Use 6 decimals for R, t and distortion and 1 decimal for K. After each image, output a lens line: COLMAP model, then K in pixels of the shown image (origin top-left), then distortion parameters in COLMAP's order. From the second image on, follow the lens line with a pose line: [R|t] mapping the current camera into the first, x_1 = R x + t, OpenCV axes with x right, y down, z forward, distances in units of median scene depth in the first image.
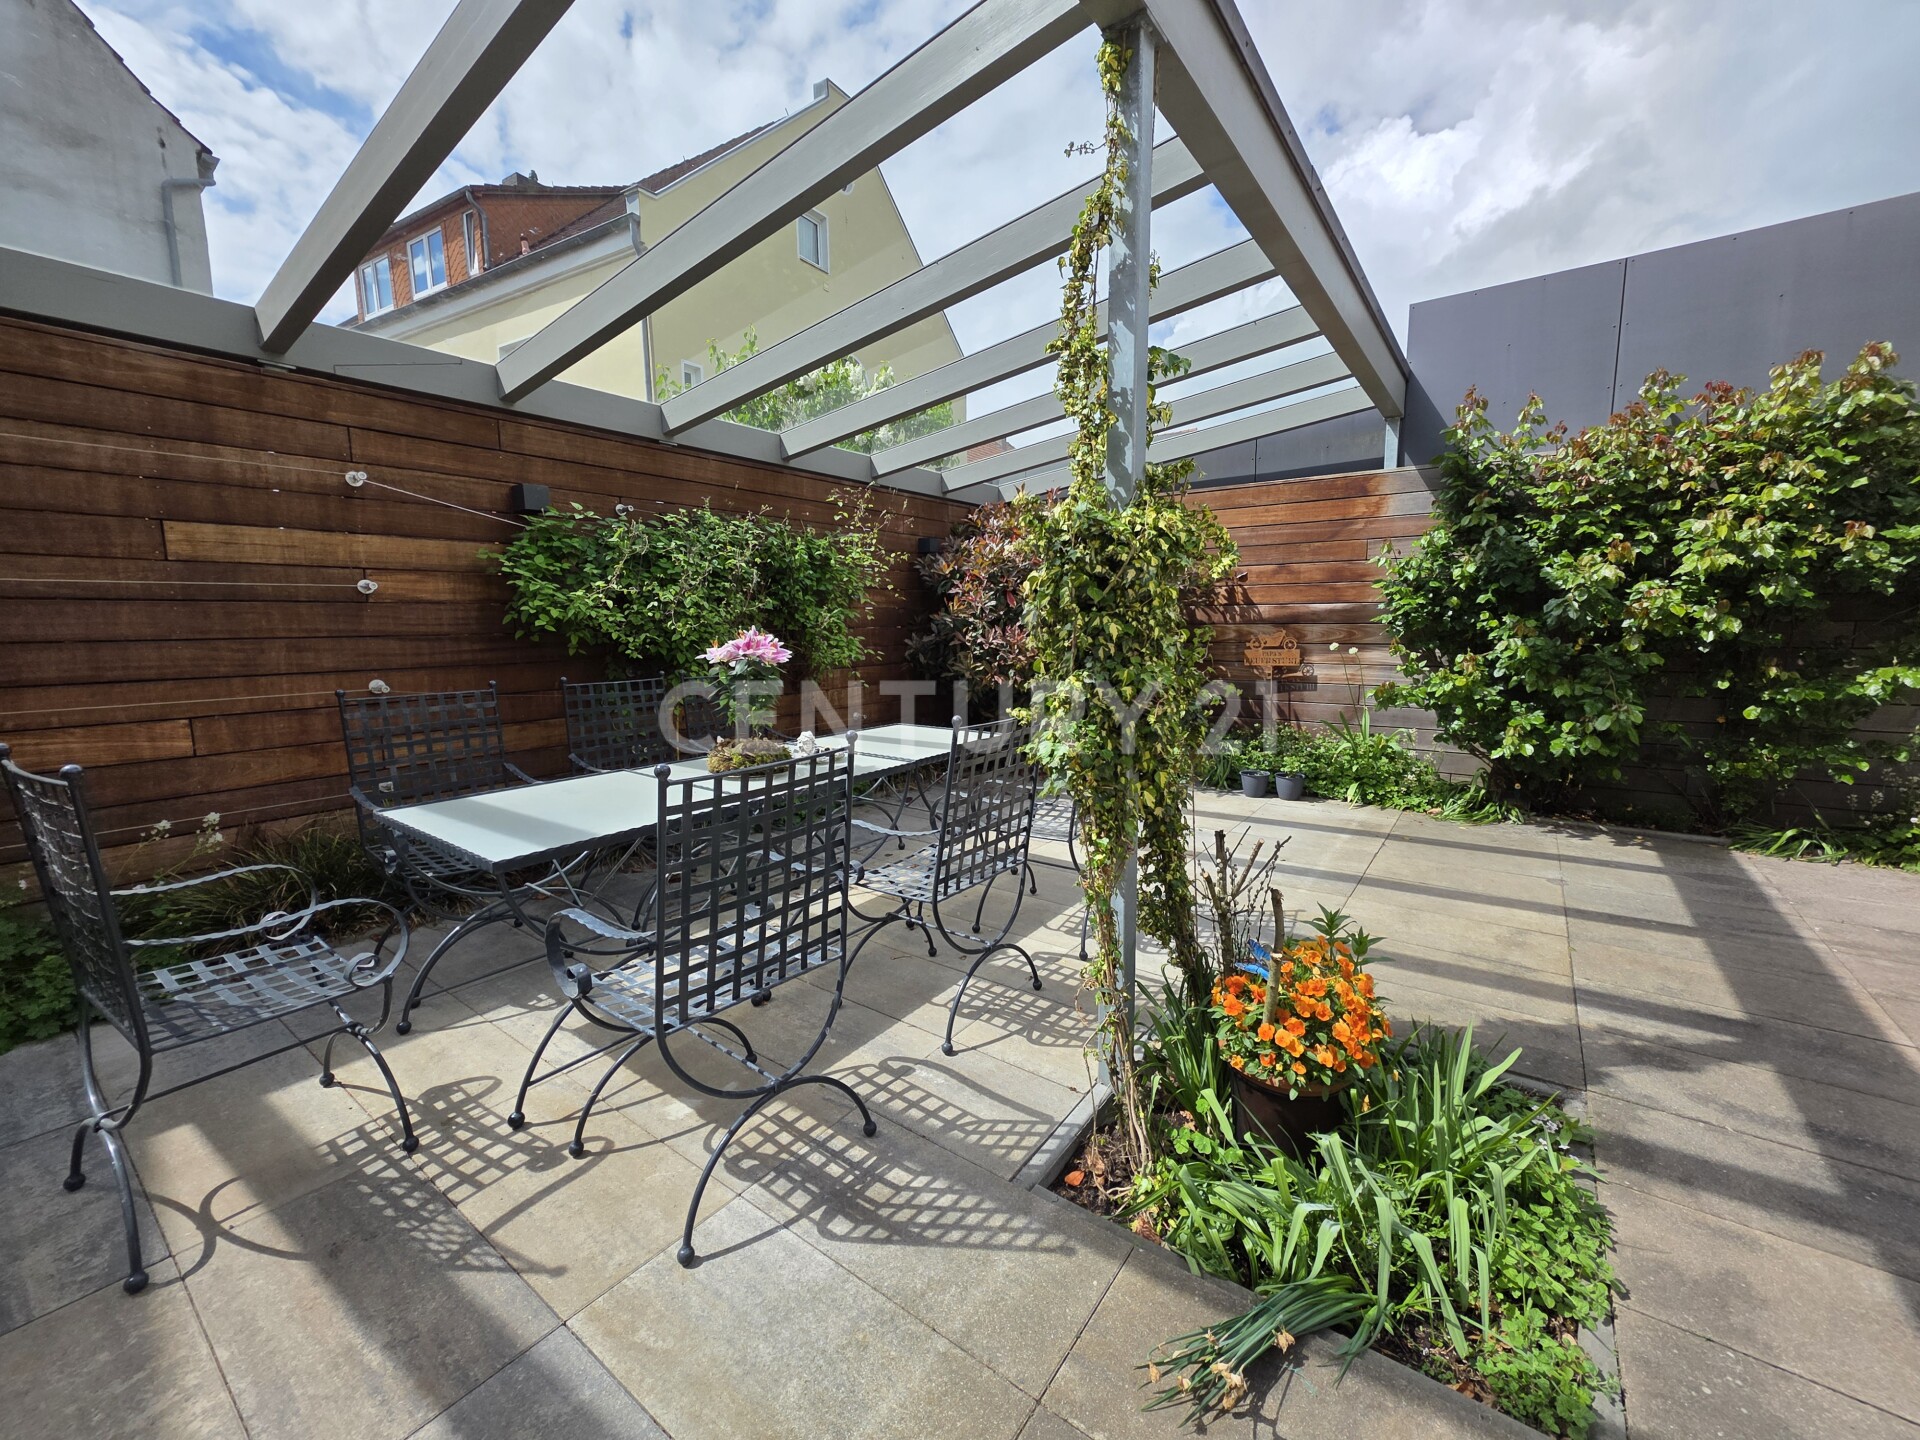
lens RADIAL K [[764.0, 0, 960.2], [0, 764.0, 719.7], [0, 0, 1]] dist [0.001250, 0.000195]
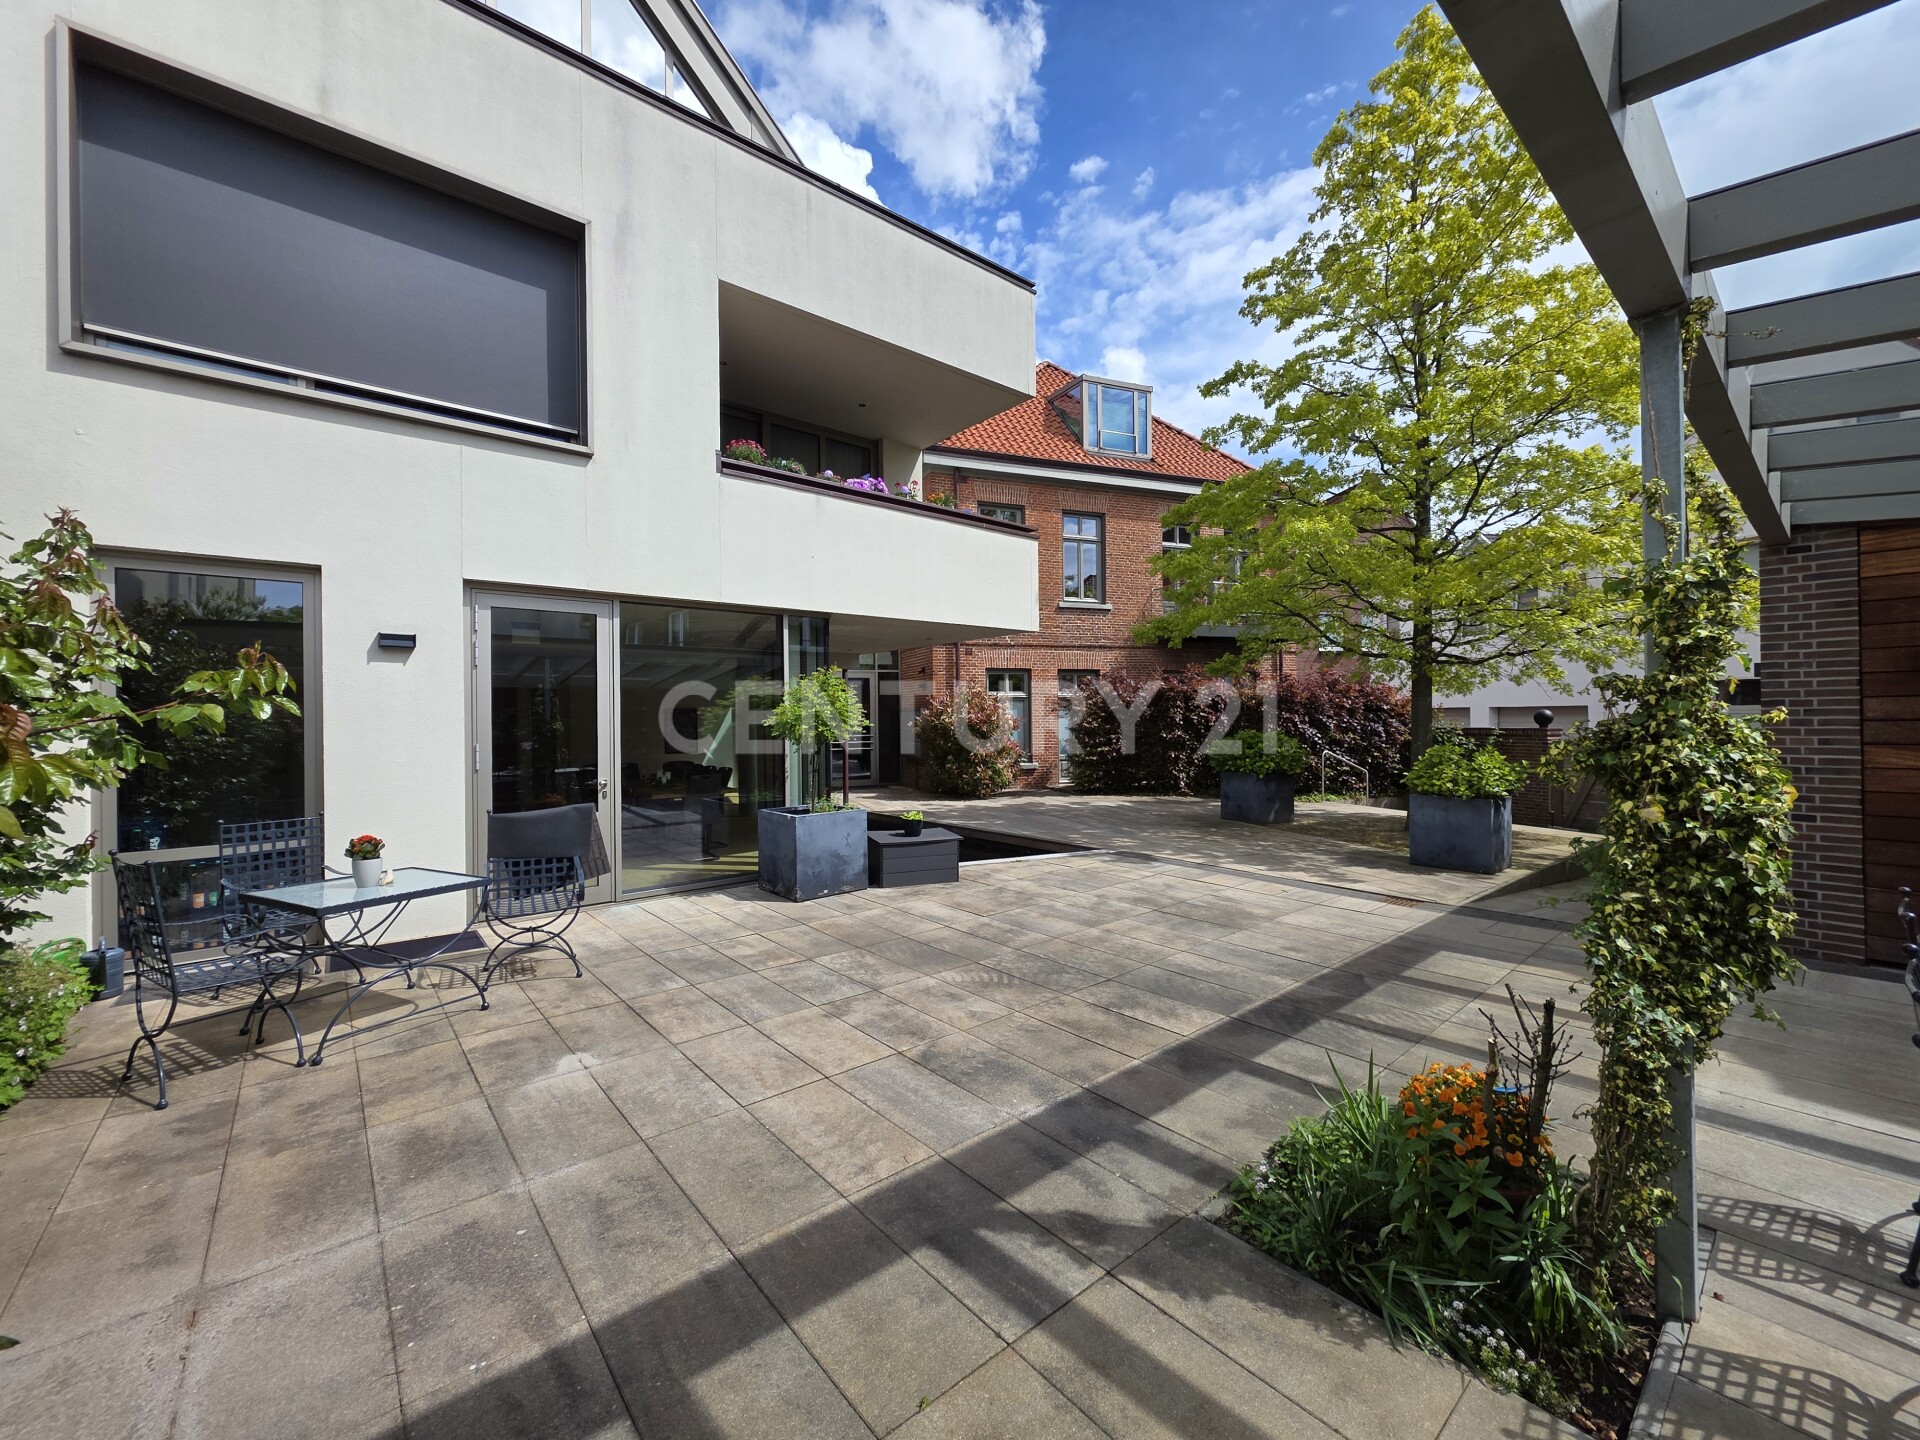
lens RADIAL K [[764.0, 0, 959.5], [0, 764.0, 718.6], [0, 0, 1]] dist [0.001250, 0.000195]
pose [[-0.973369, 0.024319, 0.227950, 0.892478], [0.052591, 0.991526, 0.118789, -0.438963], [-0.223129, 0.127614, -0.966400, 2.163190]]
